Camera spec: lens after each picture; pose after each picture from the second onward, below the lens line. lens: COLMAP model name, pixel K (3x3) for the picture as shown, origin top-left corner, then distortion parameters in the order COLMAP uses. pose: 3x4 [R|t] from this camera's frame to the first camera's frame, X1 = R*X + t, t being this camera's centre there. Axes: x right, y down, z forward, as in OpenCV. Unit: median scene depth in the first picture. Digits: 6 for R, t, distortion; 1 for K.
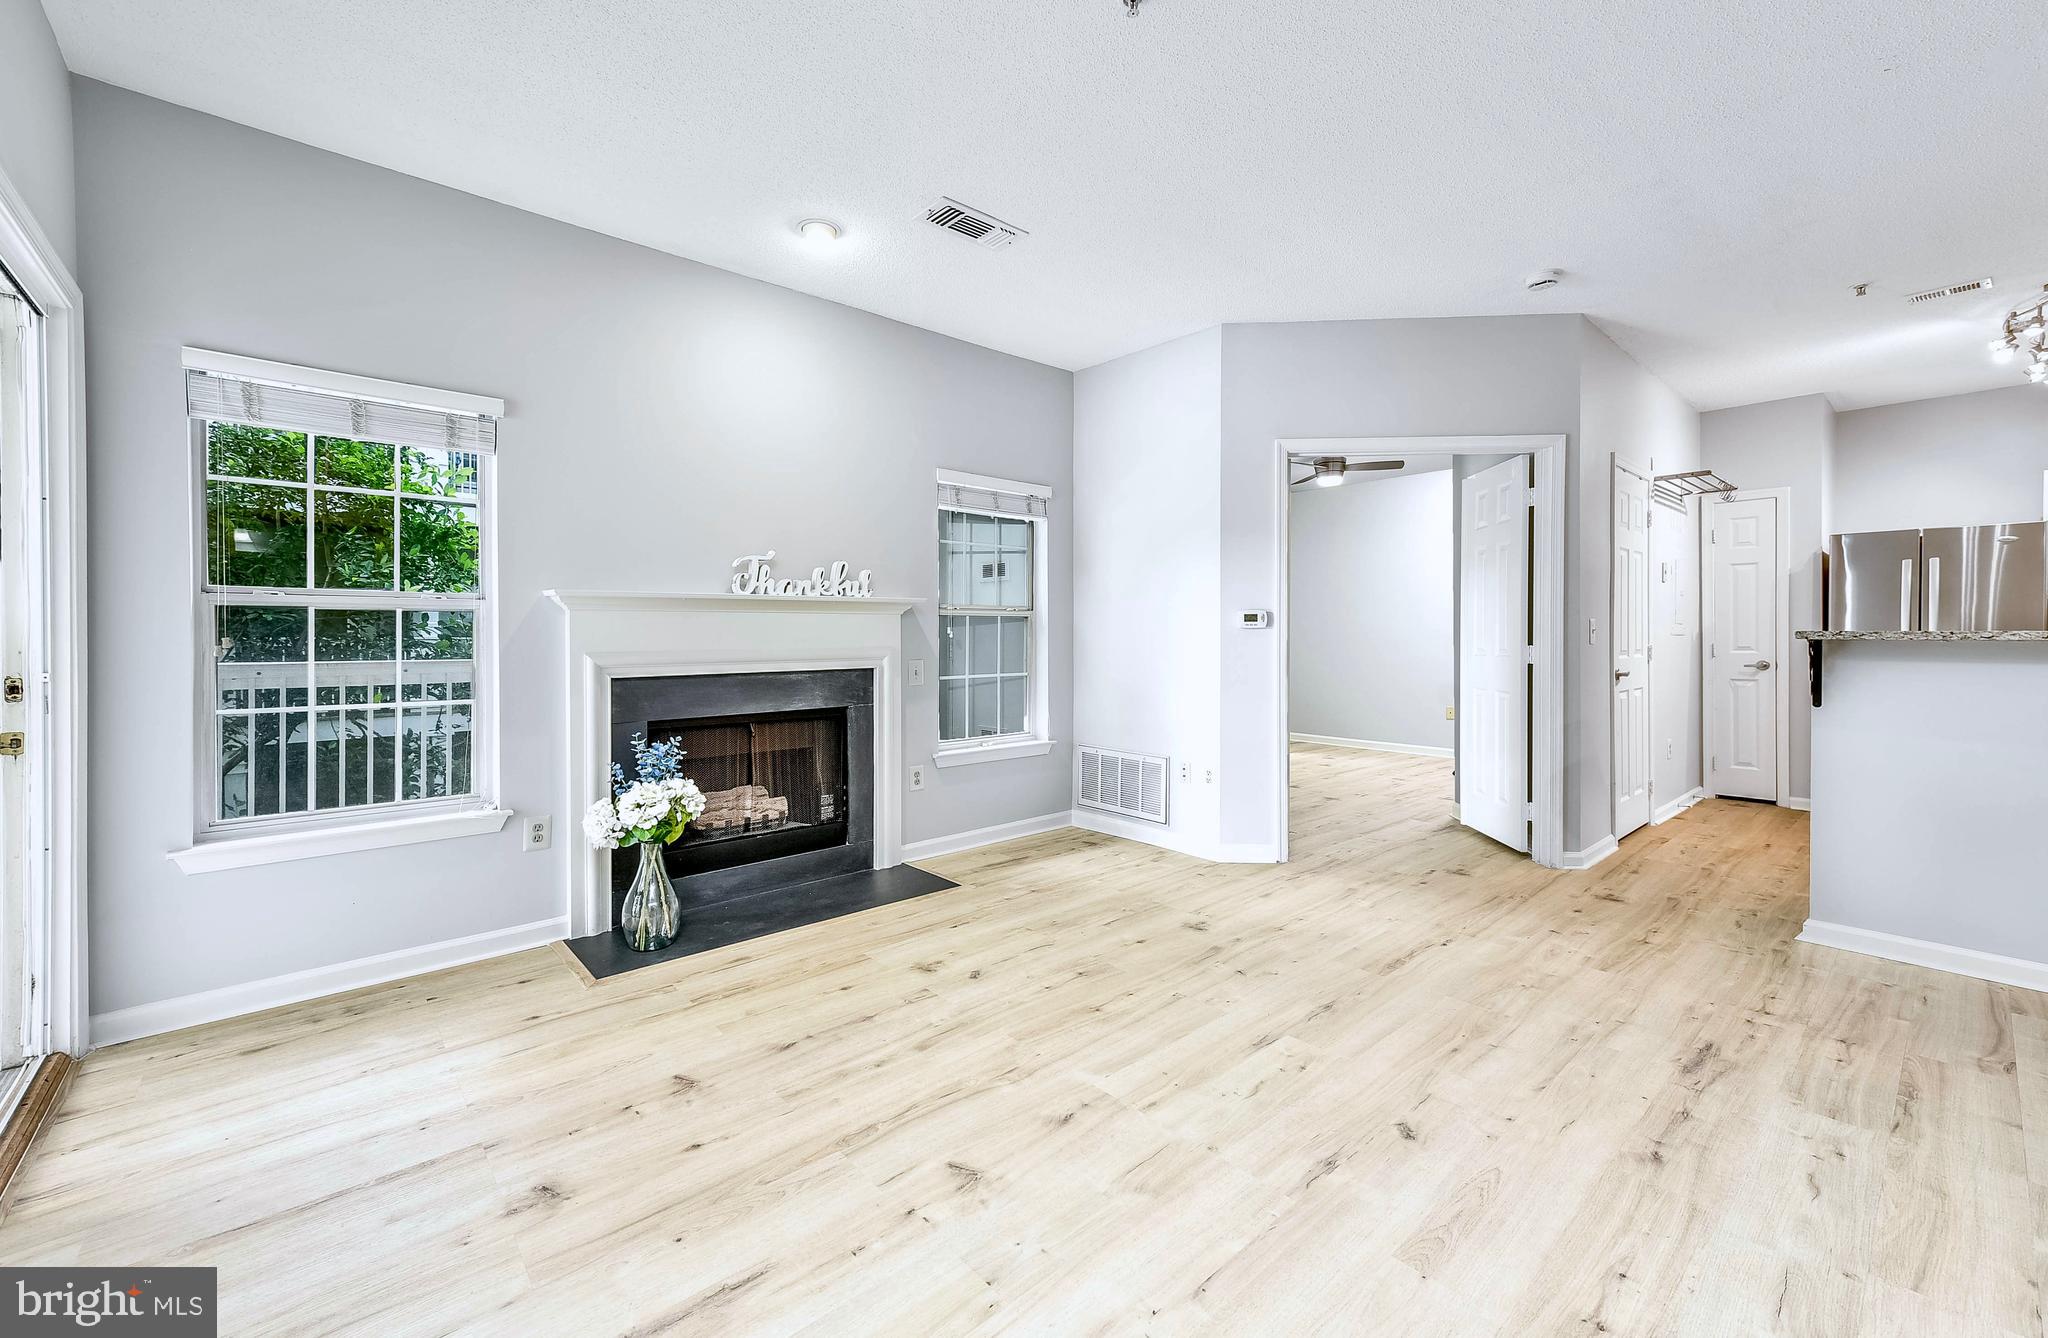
lens RADIAL K [[815.8, 0, 1021.2], [0, 815.8, 634.9], [0, 0, 1]] dist [0.016090, 0.000150]
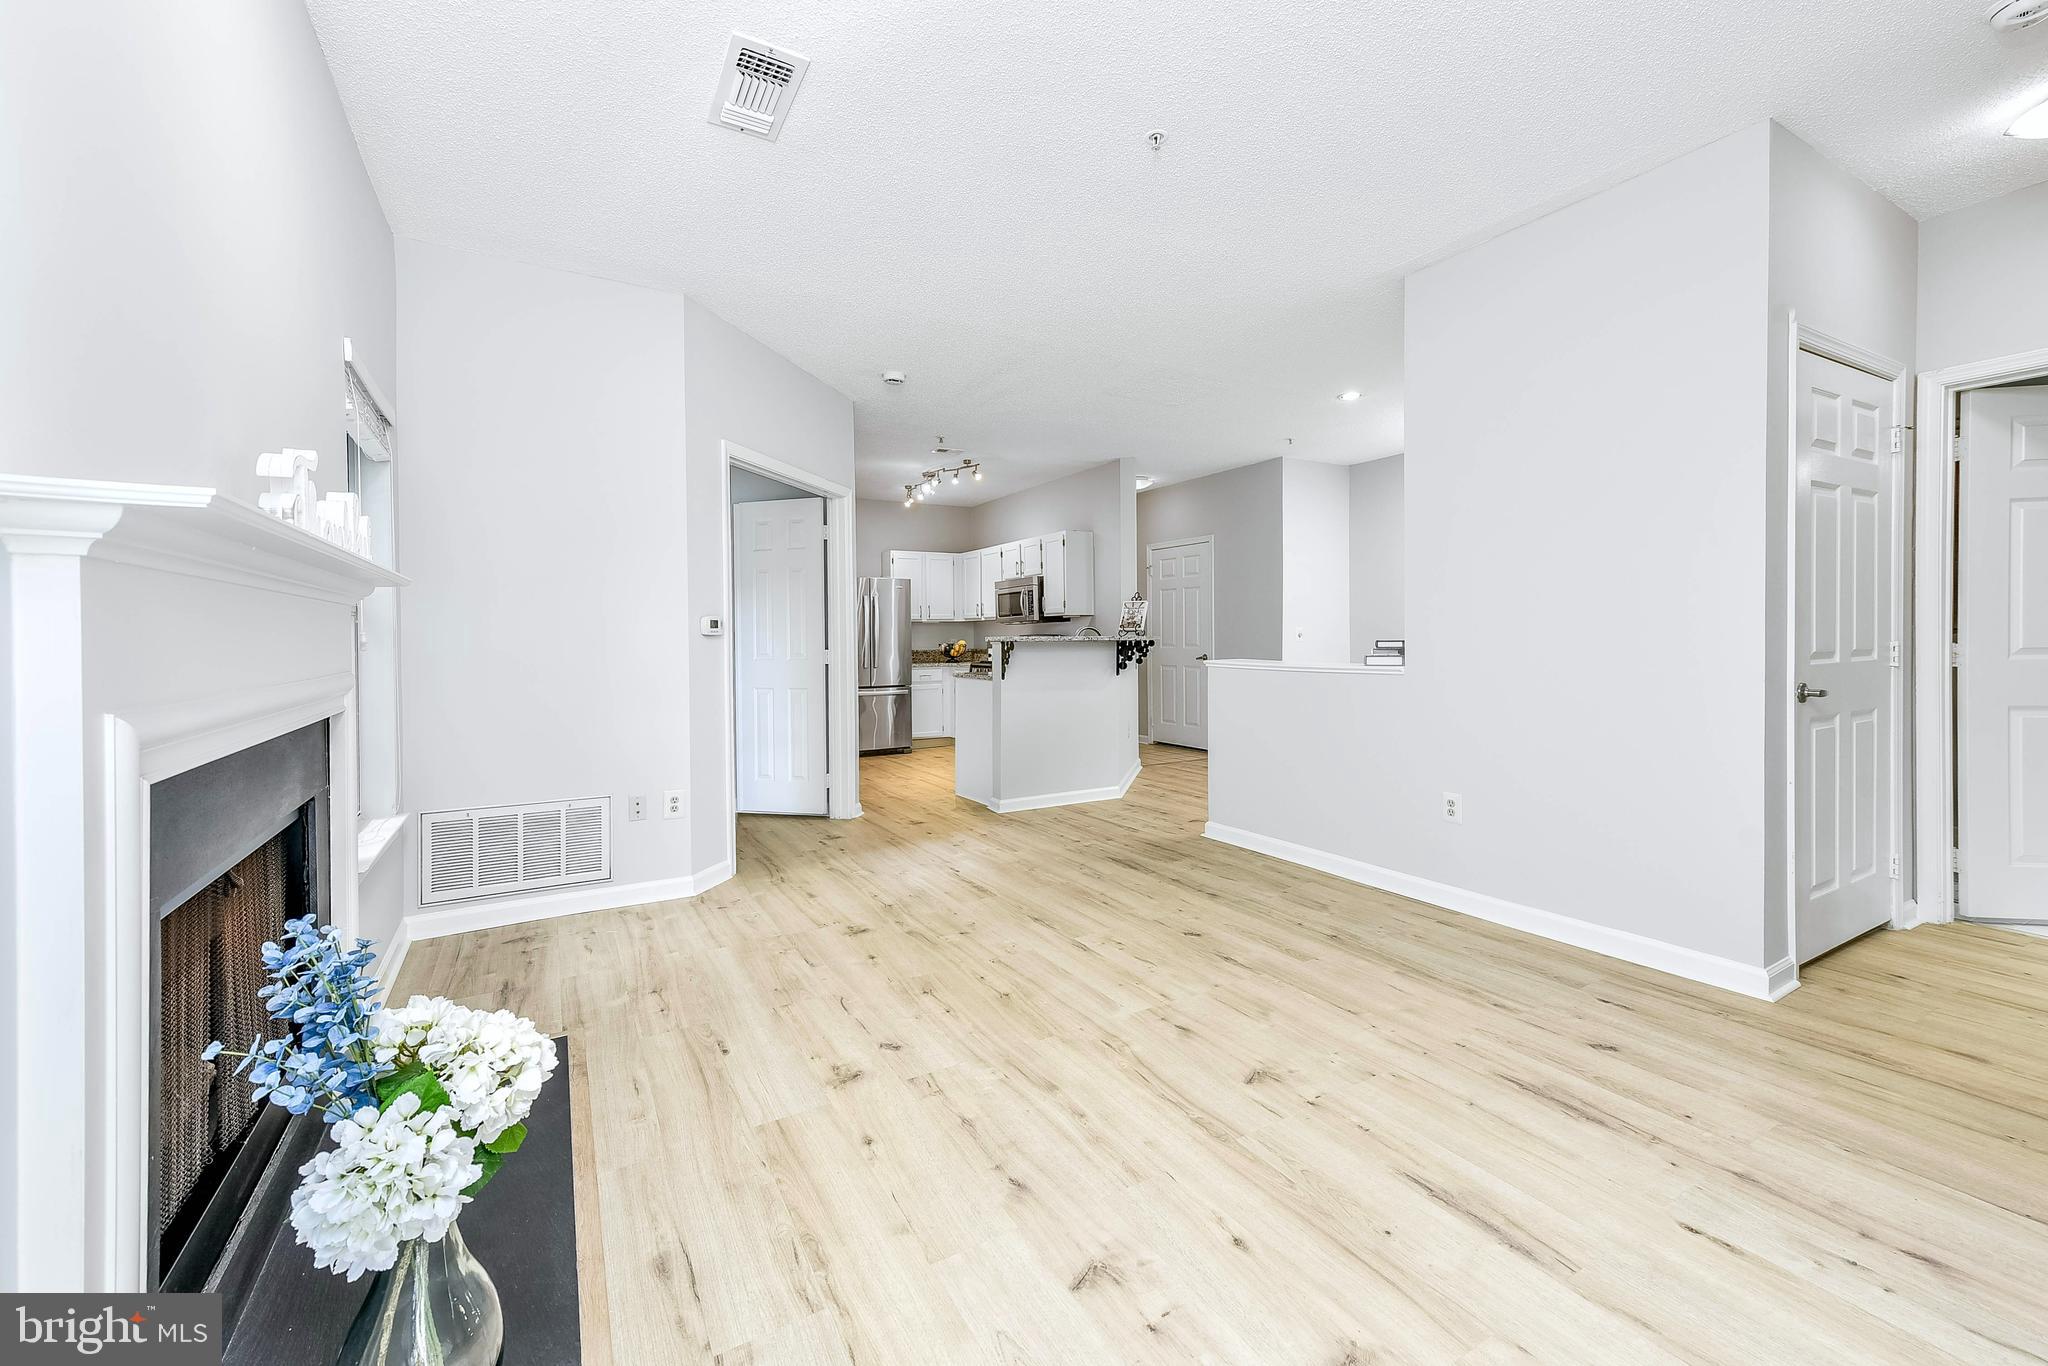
lens RADIAL K [[814.8, 0, 1004.2], [0, 814.8, 643.7], [0, 0, 1]] dist [0.014701, 0.000124]
pose [[0.206833, -0.007776, 0.978345, -0.847534], [0.013398, 0.999897, 0.005115, -0.001244], [-0.978285, 0.012050, 0.206916, 0.703670]]
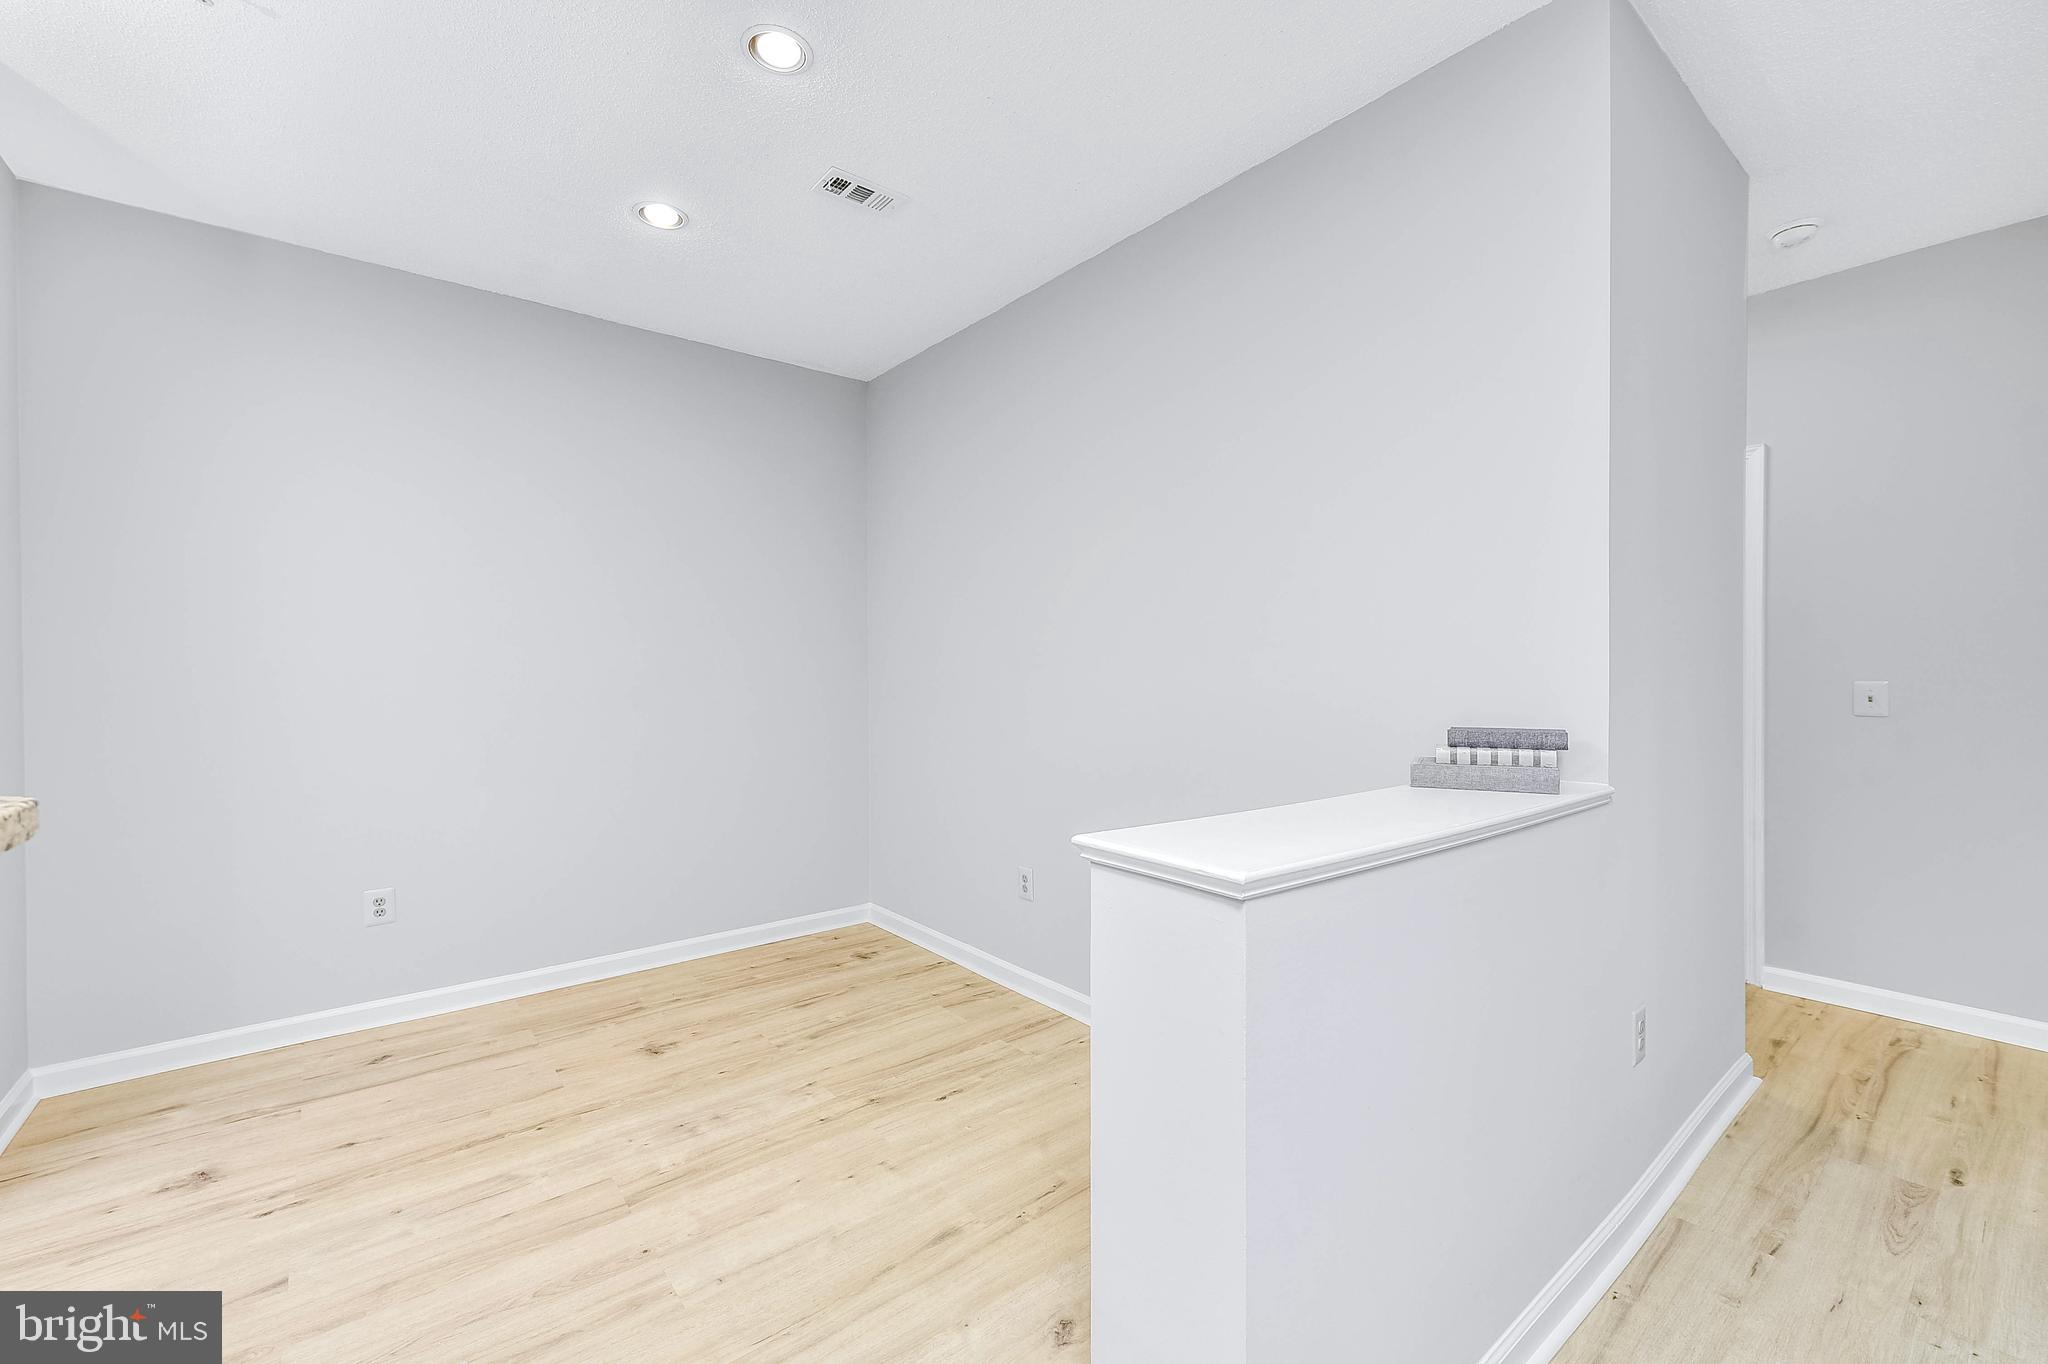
lens RADIAL K [[852.2, 0, 1025.1], [0, 852.2, 671.2], [0, 0, 1]] dist [0.000890, 0.000168]
pose [[-0.999294, 0.004019, 0.037364, 0.969269], [0.004117, 0.999988, 0.002556, -0.035319], [-0.037353, 0.002708, -0.999298, 1.010423]]
